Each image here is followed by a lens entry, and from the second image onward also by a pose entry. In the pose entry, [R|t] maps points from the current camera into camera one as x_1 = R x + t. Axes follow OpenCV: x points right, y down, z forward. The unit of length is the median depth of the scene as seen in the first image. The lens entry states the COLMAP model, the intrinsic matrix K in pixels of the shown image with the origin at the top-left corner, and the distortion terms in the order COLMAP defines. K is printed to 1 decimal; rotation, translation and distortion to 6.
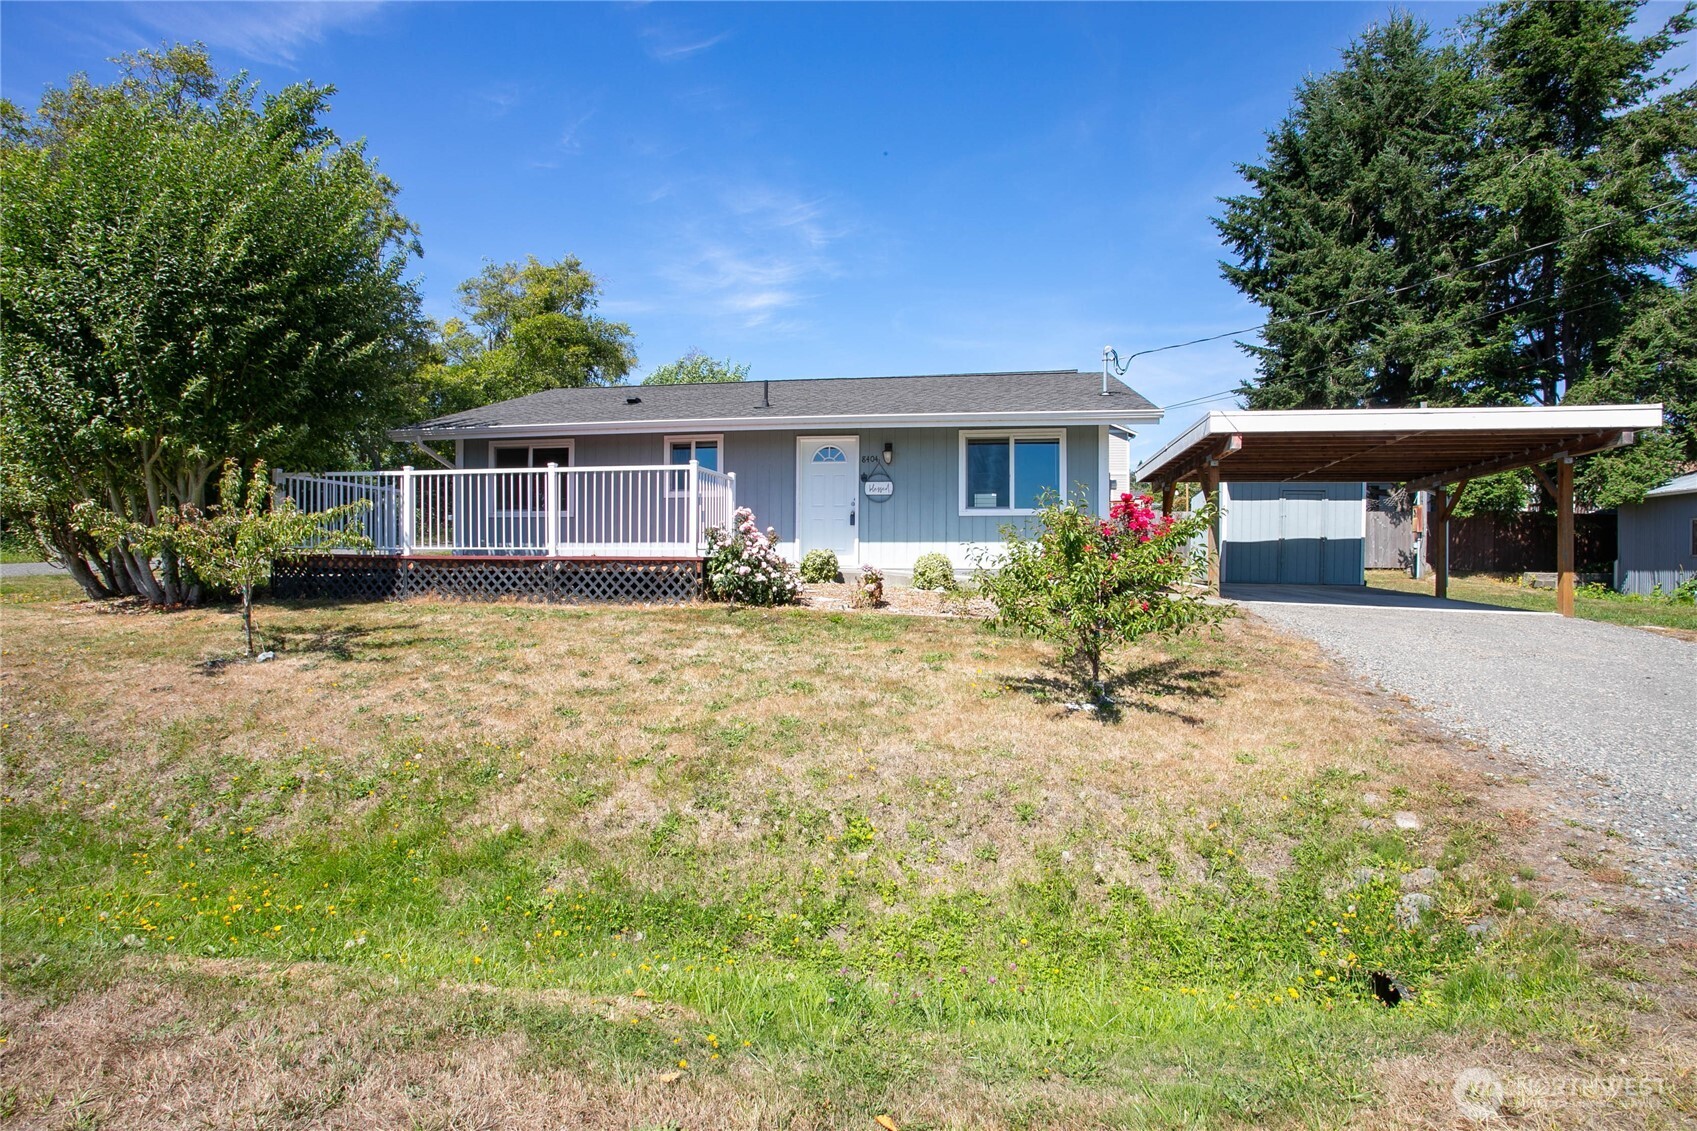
lens RADIAL K [[822.3, 0, 846.6], [0, 822.3, 561.0], [0, 0, 1]] dist [-0.067672, 0.031490]
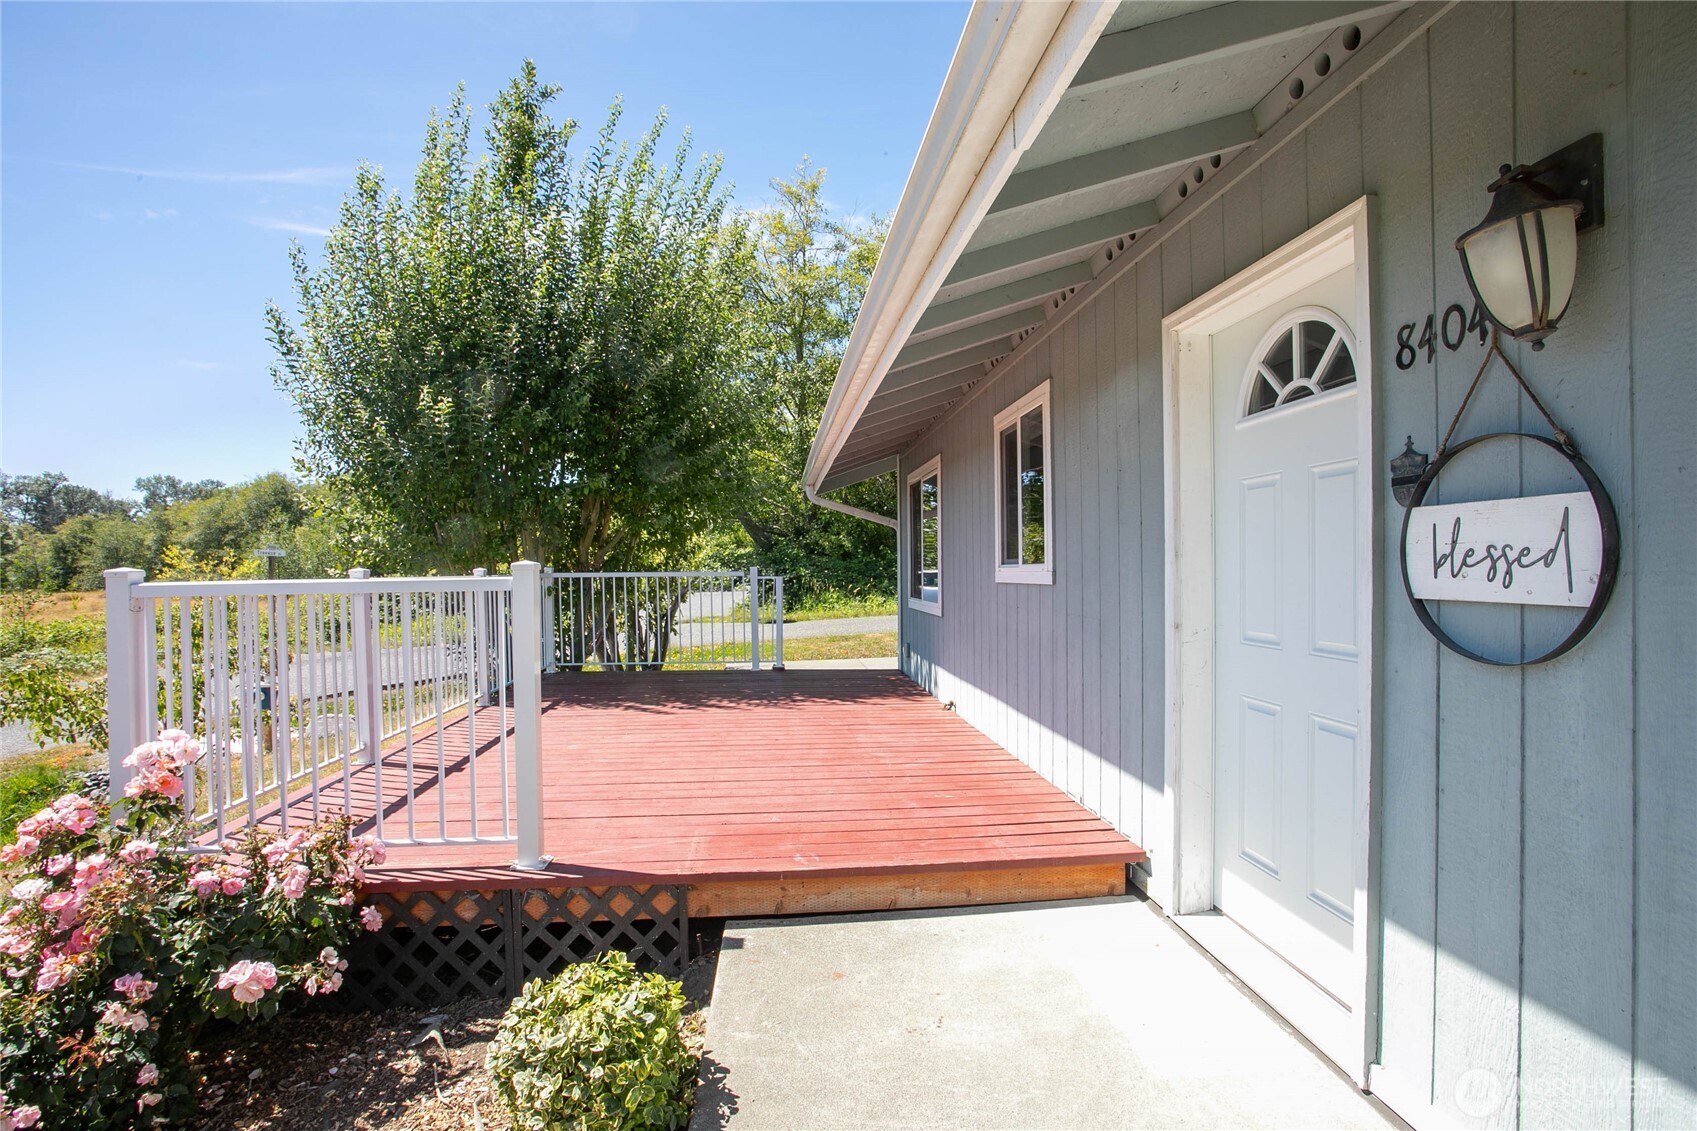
lens RADIAL K [[812.0, 0, 869.2], [0, 812.0, 566.4], [0, 0, 1]] dist [-0.089374, 0.051597]
pose [[0.269155, -0.005743, -0.963080, 0.158997], [0.009000, 0.999954, -0.003448, -0.108133], [0.963055, -0.007740, 0.269194, 1.097333]]
